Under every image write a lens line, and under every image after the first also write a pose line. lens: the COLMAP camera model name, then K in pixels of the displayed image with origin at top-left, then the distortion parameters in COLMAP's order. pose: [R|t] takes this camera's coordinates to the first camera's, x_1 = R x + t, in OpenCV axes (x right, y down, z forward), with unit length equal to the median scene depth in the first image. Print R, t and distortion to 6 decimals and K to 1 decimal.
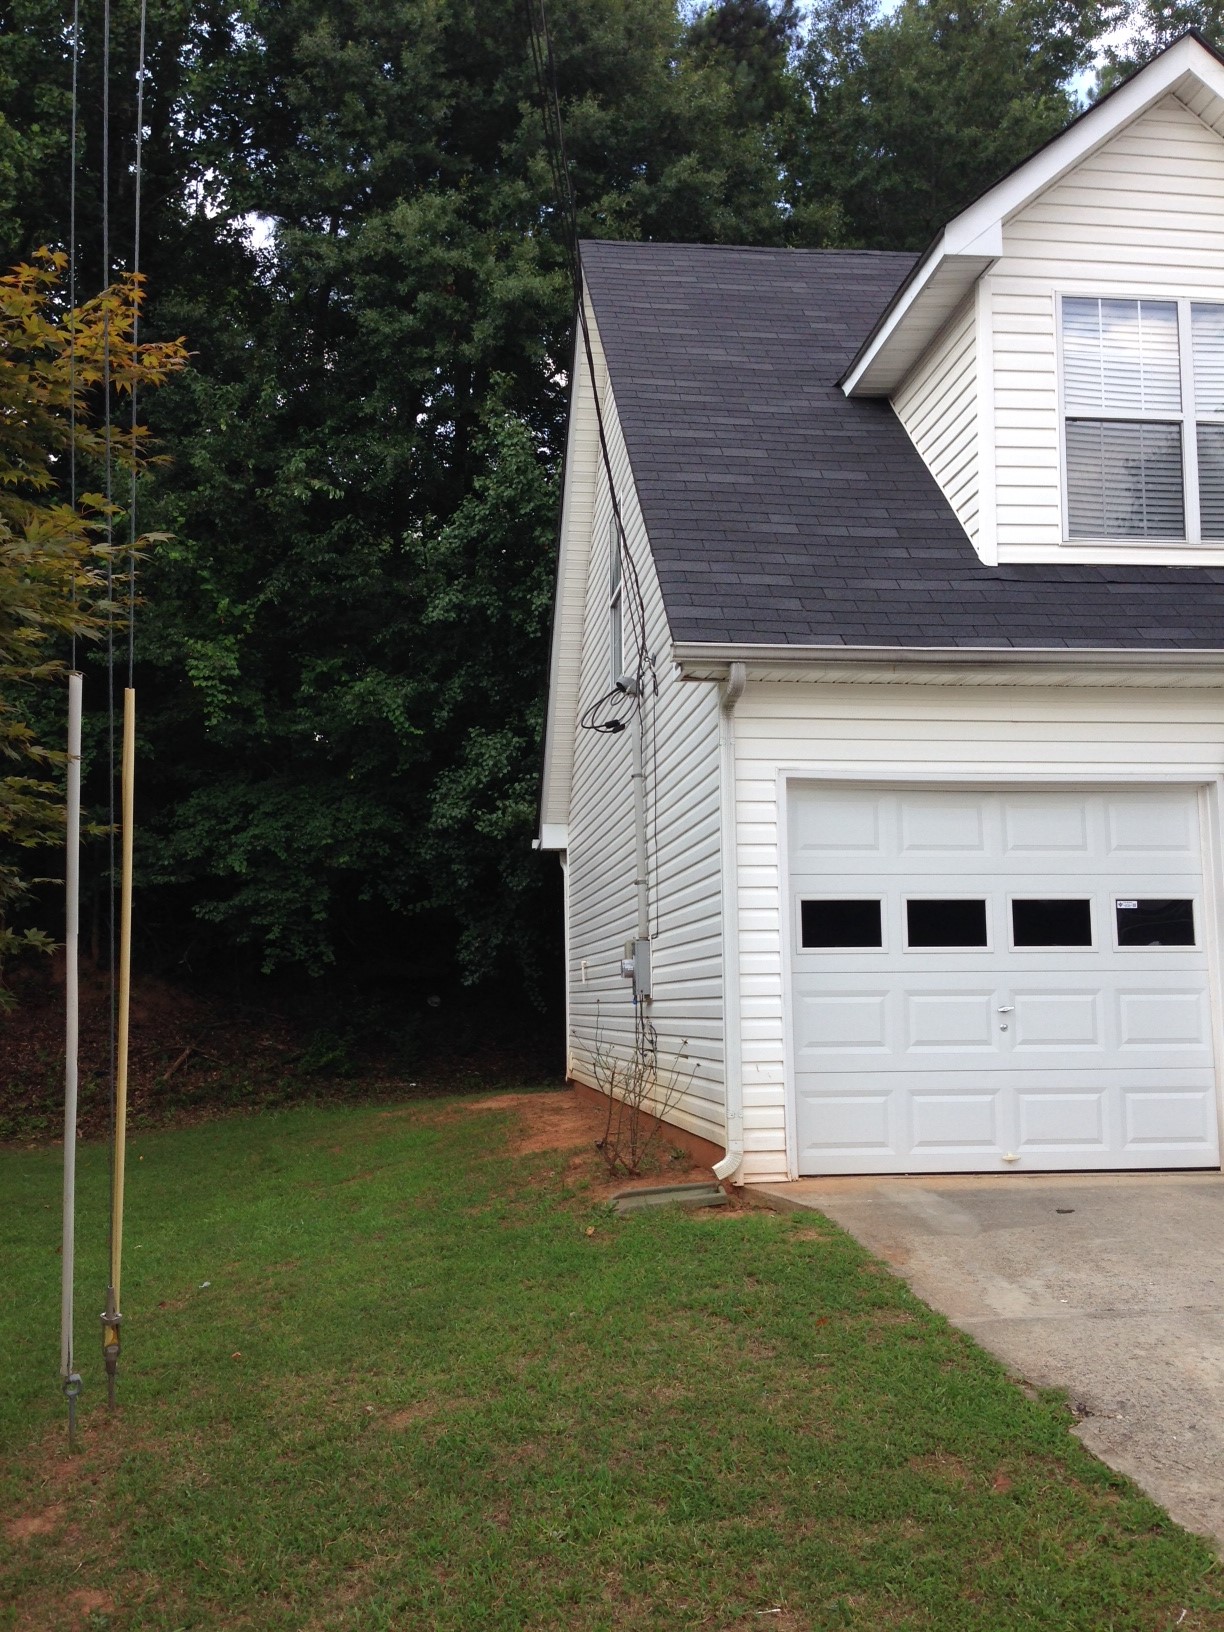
lens RADIAL K [[1535.2, 0, 619.9], [0, 1535.2, 818.5], [0, 0, 1]] dist [0.051230, 0.000000]
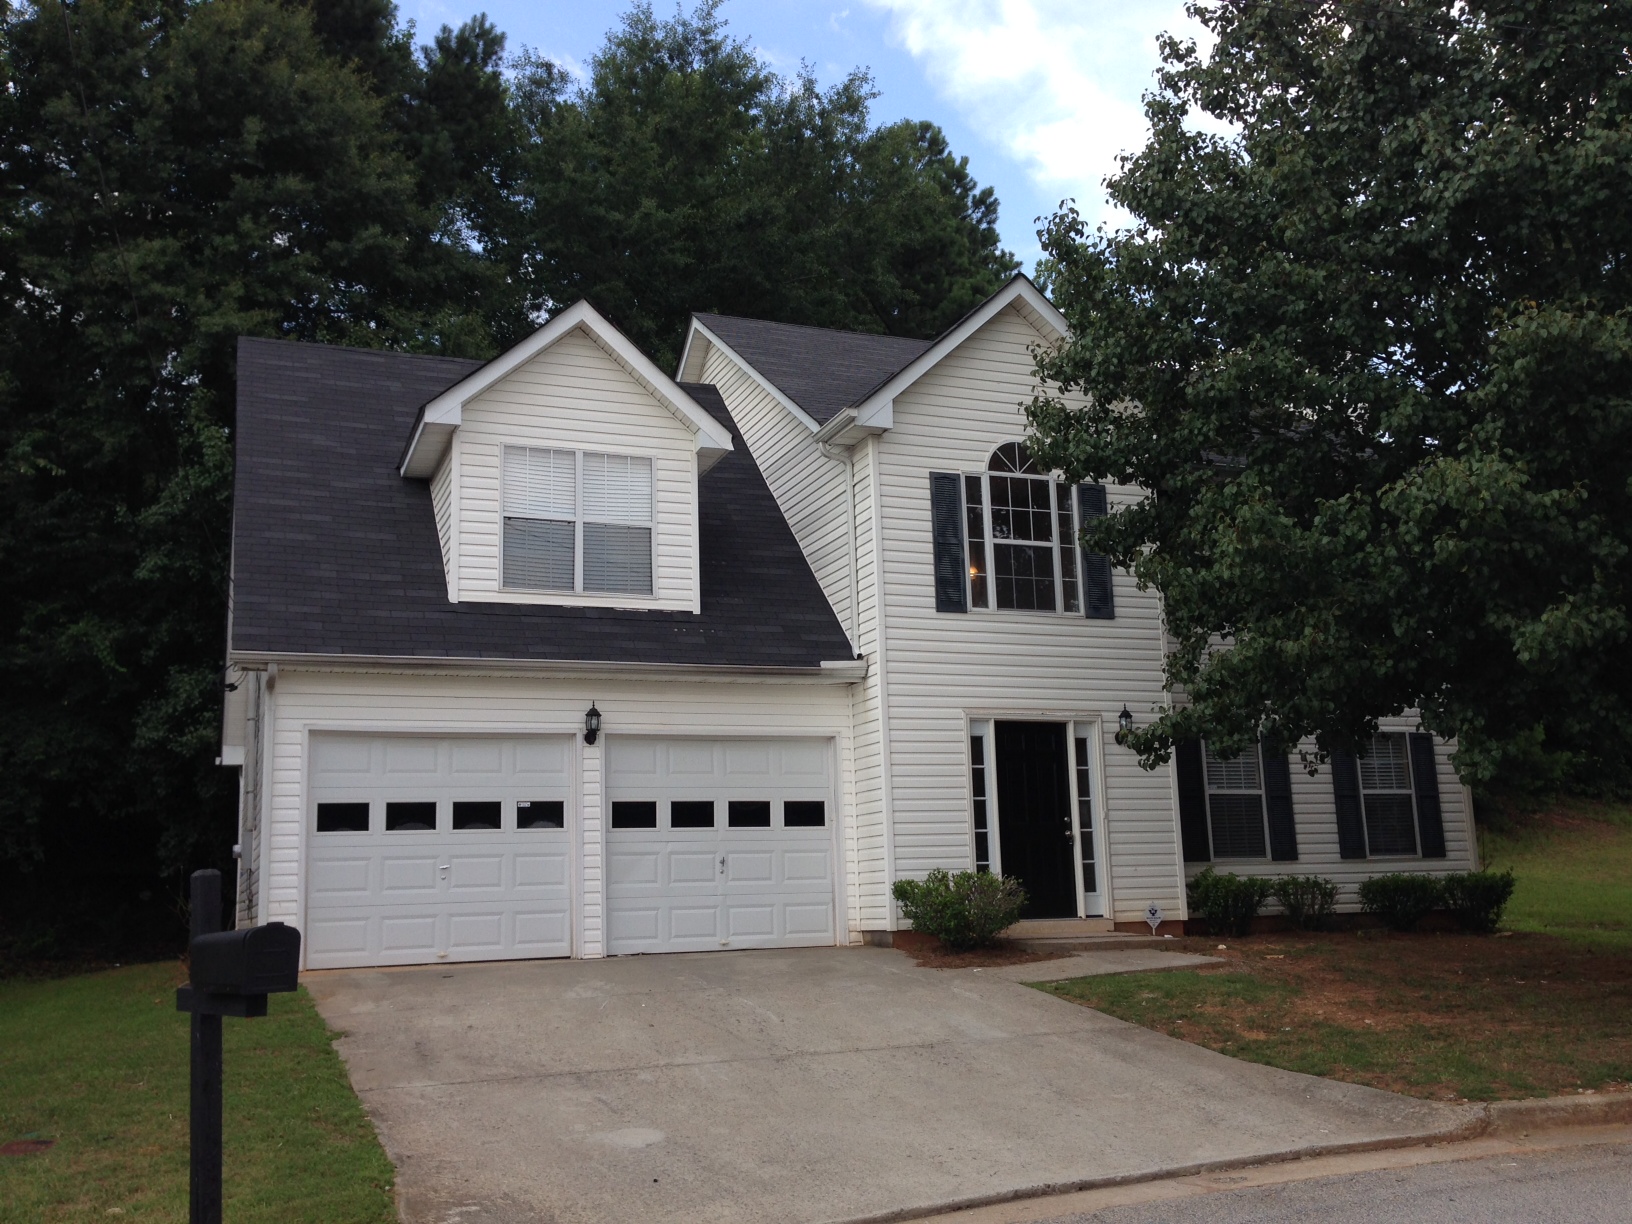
lens RADIAL K [[1535.2, 0, 834.3], [0, 1535.2, 638.8], [0, 0, 1]] dist [0.051230, 0.000000]
pose [[0.967160, 0.026164, 0.252819, 0.107051], [-0.012020, 0.998283, -0.057329, -0.016286], [-0.253885, 0.052407, 0.965814, -0.355450]]
